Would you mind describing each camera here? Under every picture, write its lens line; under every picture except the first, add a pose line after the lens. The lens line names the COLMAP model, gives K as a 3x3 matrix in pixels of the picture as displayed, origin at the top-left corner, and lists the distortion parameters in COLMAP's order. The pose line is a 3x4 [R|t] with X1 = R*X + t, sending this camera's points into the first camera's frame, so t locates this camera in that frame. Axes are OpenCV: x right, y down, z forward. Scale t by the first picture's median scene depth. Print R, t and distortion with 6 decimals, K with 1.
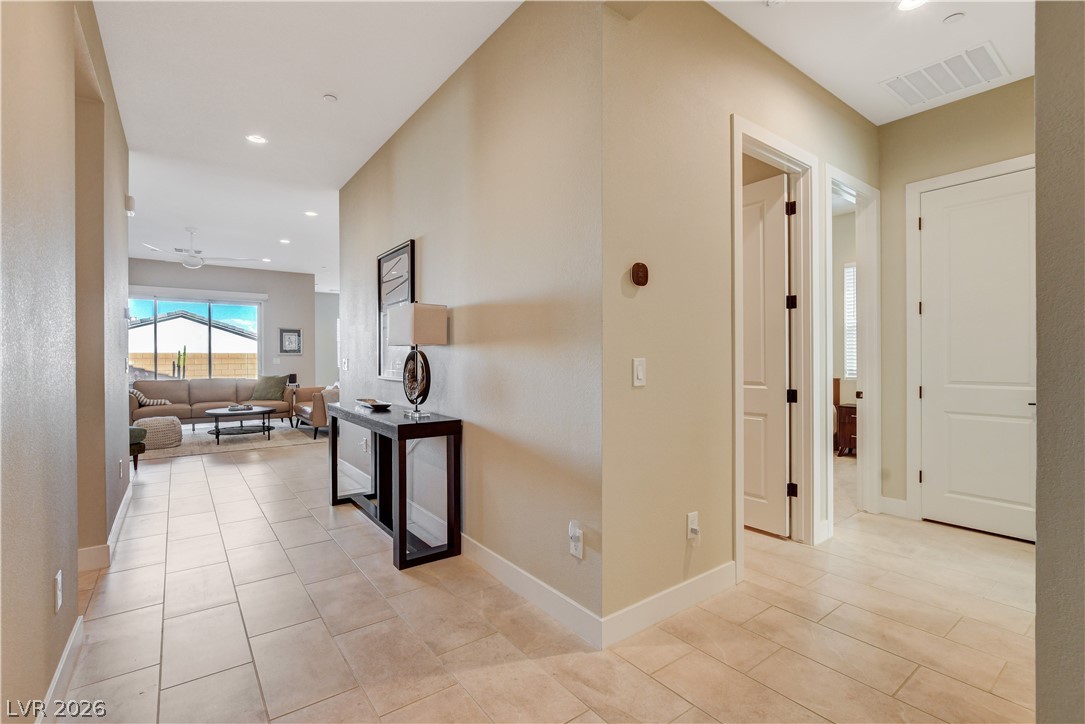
lens RADIAL K [[494.4, 0, 540.6], [0, 494.4, 362.0], [0, 0, 1]] dist [0.001160, -0.000064]
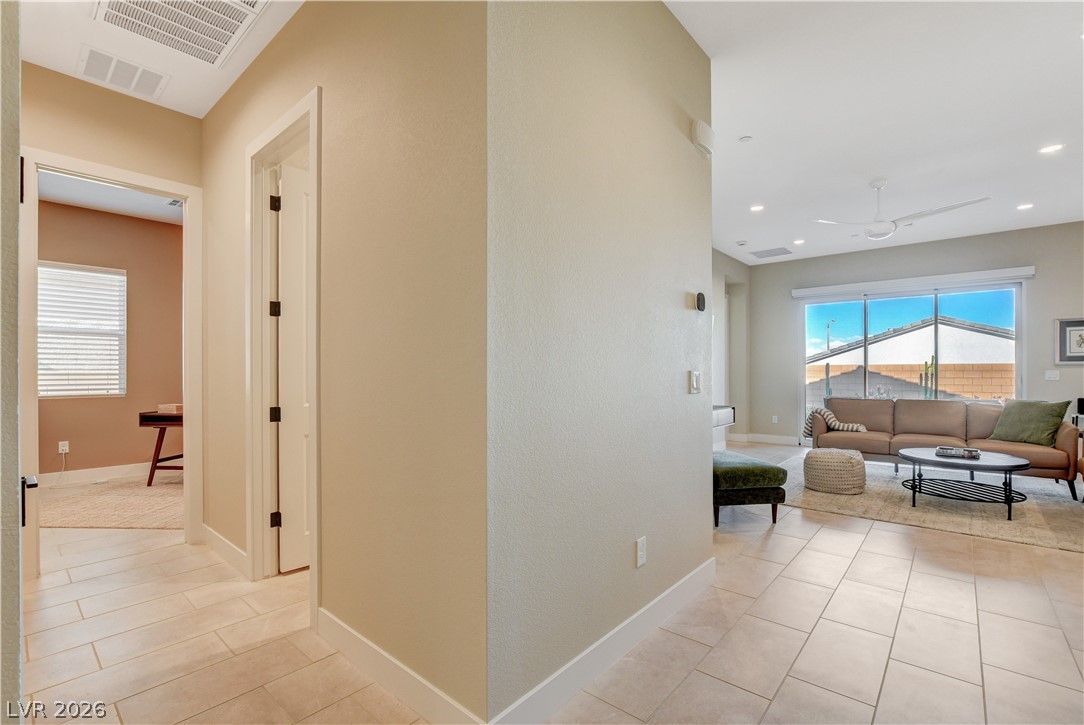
lens RADIAL K [[485.5, 0, 544.6], [0, 485.5, 371.2], [0, 0, 1]] dist [-0.013618, -0.000290]
pose [[0.222359, 0.002397, -0.974962, -0.127693], [-0.007481, 0.999972, 0.000752, -0.003163], [0.974936, 0.007127, 0.222370, 0.327256]]
